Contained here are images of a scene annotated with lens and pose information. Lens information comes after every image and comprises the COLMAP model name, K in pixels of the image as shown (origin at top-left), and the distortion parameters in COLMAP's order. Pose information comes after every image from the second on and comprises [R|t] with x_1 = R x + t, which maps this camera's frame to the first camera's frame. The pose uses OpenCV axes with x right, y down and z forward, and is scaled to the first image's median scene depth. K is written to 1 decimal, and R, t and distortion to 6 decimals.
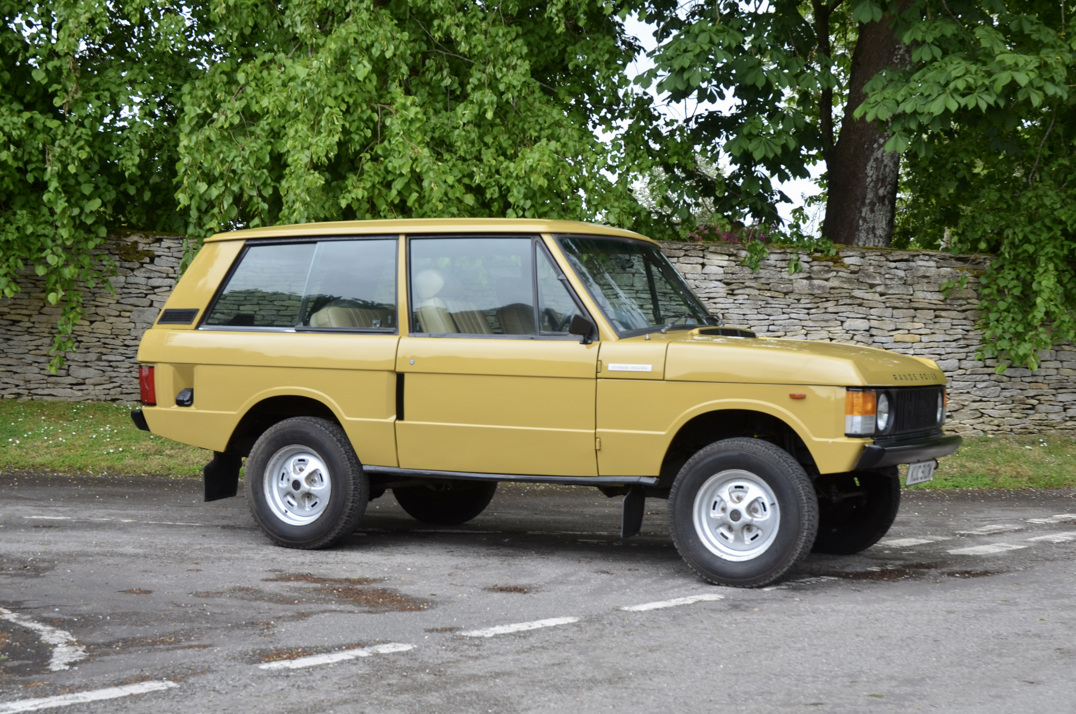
lens RADIAL K [[1753.2, 0, 600.3], [0, 1753.2, 420.9], [0, 0, 1]] dist [0.011287, 0.278117]
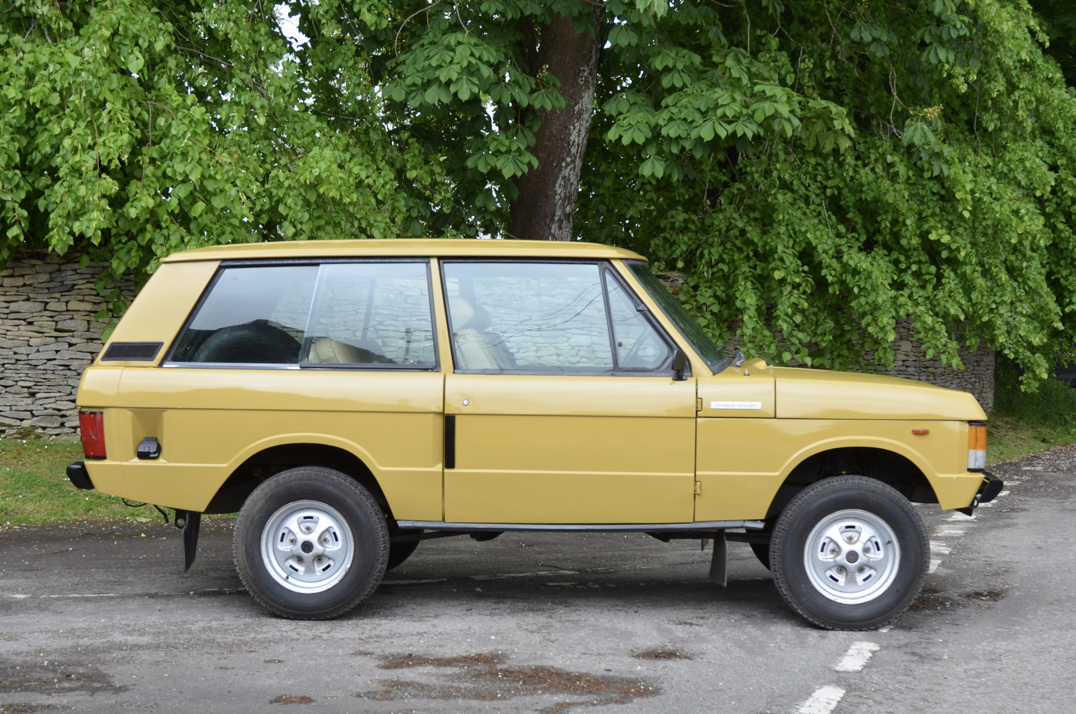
lens RADIAL K [[1618.5, 0, 600.2], [0, 1618.5, 430.2], [0, 0, 1]] dist [-0.034636, 0.232060]
pose [[0.914441, -0.030711, 0.403552, -0.255706], [0.025654, 0.999510, 0.017932, -0.022142], [-0.403905, -0.006045, 0.914781, 0.153495]]
